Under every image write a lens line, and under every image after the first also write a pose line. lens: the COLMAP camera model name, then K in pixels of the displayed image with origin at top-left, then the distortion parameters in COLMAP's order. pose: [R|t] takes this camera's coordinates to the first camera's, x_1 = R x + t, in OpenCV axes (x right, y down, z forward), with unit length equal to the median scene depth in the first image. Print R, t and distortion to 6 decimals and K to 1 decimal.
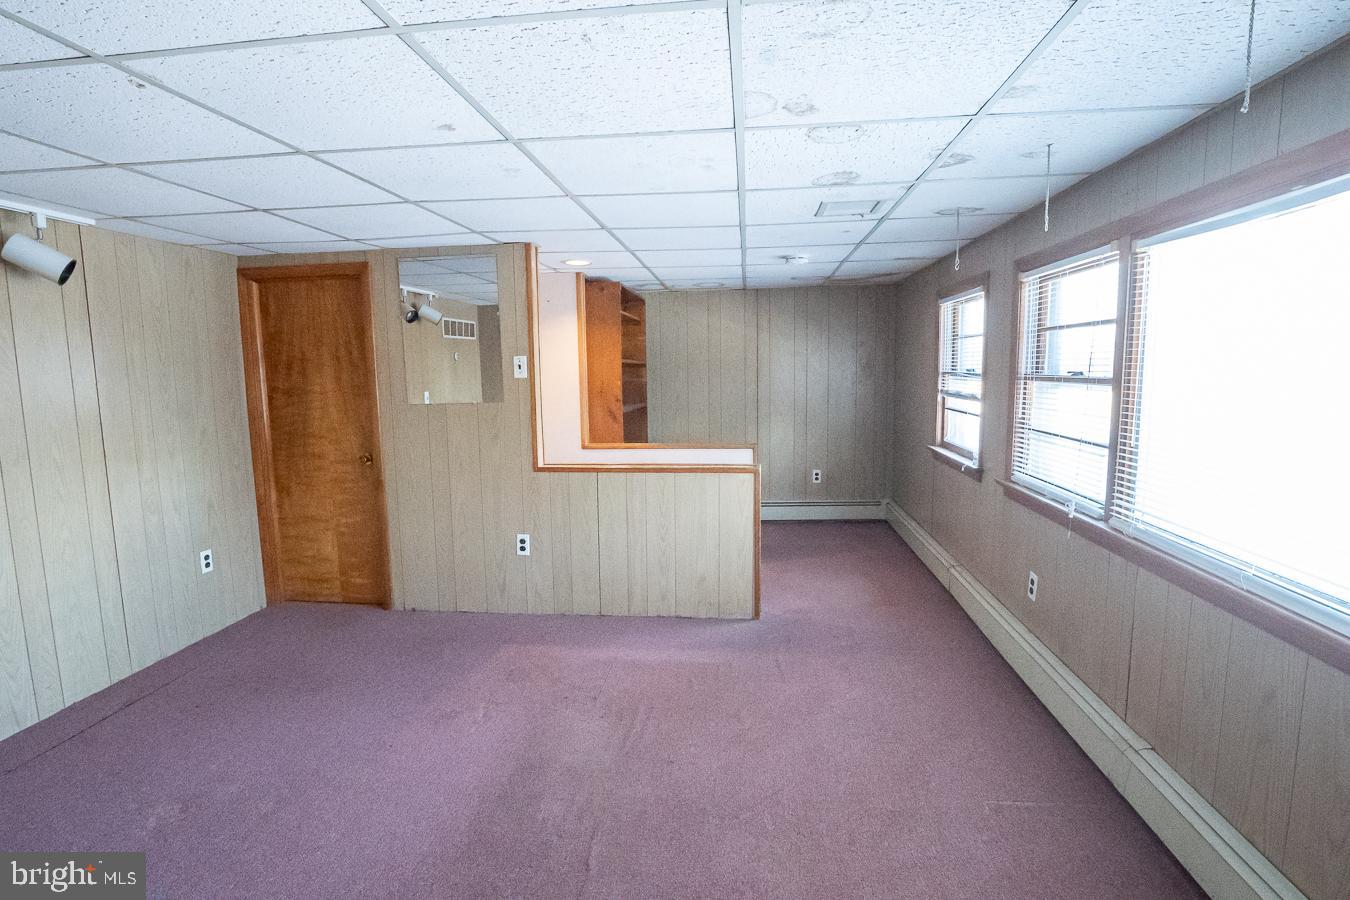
lens RADIAL K [[664.7, 0, 680.1], [0, 664.7, 450.6], [0, 0, 1]] dist [-0.044066, 0.008136]
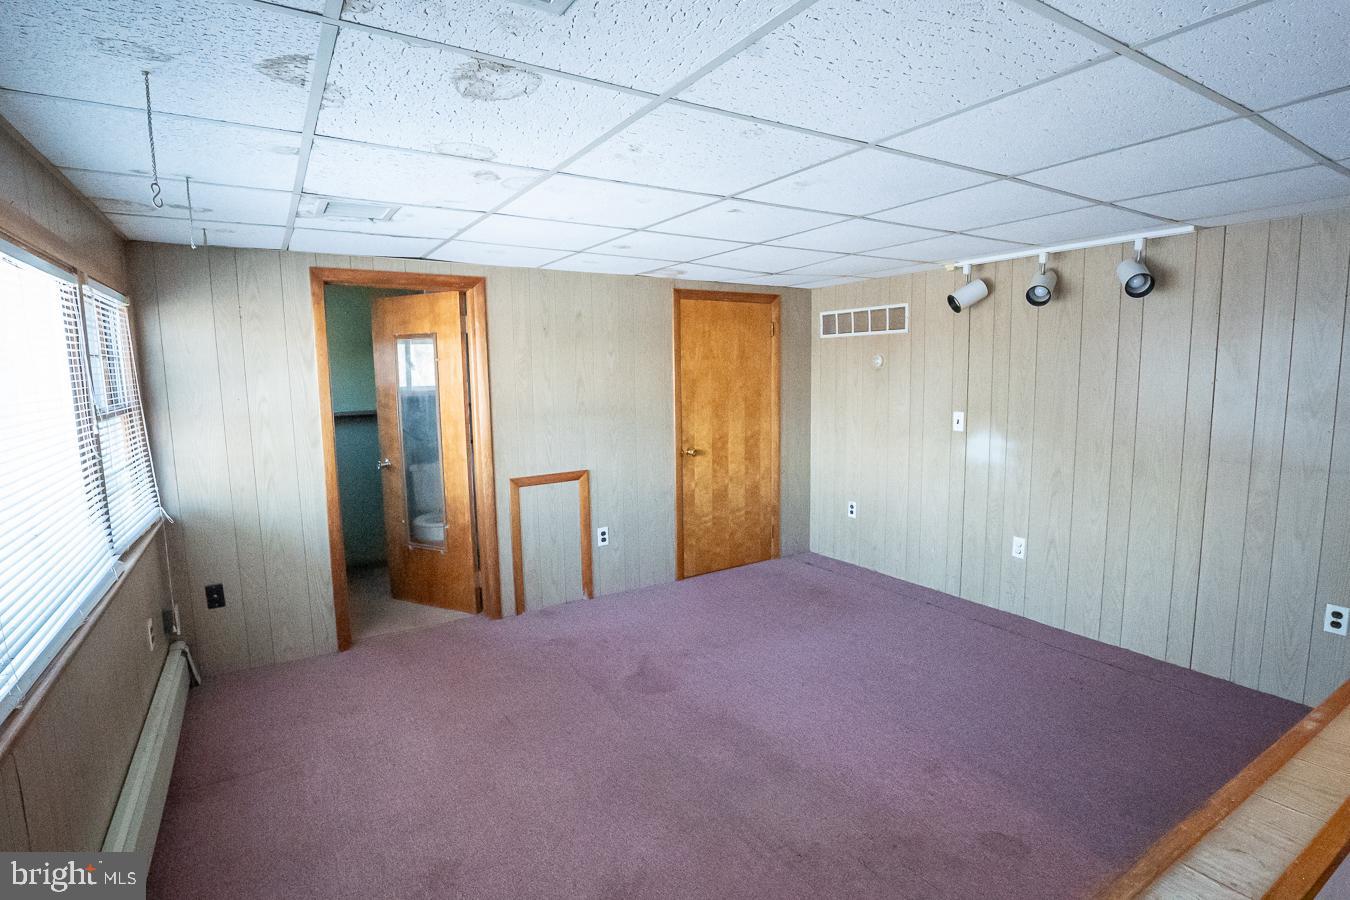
lens RADIAL K [[664.7, 0, 677.4], [0, 664.7, 451.1], [0, 0, 1]] dist [-0.044066, 0.008136]
pose [[-0.789656, 0.100814, -0.605211, 0.523699], [-0.050657, 0.972328, 0.228063, -0.252622], [0.611455, 0.210750, -0.762697, 1.711082]]
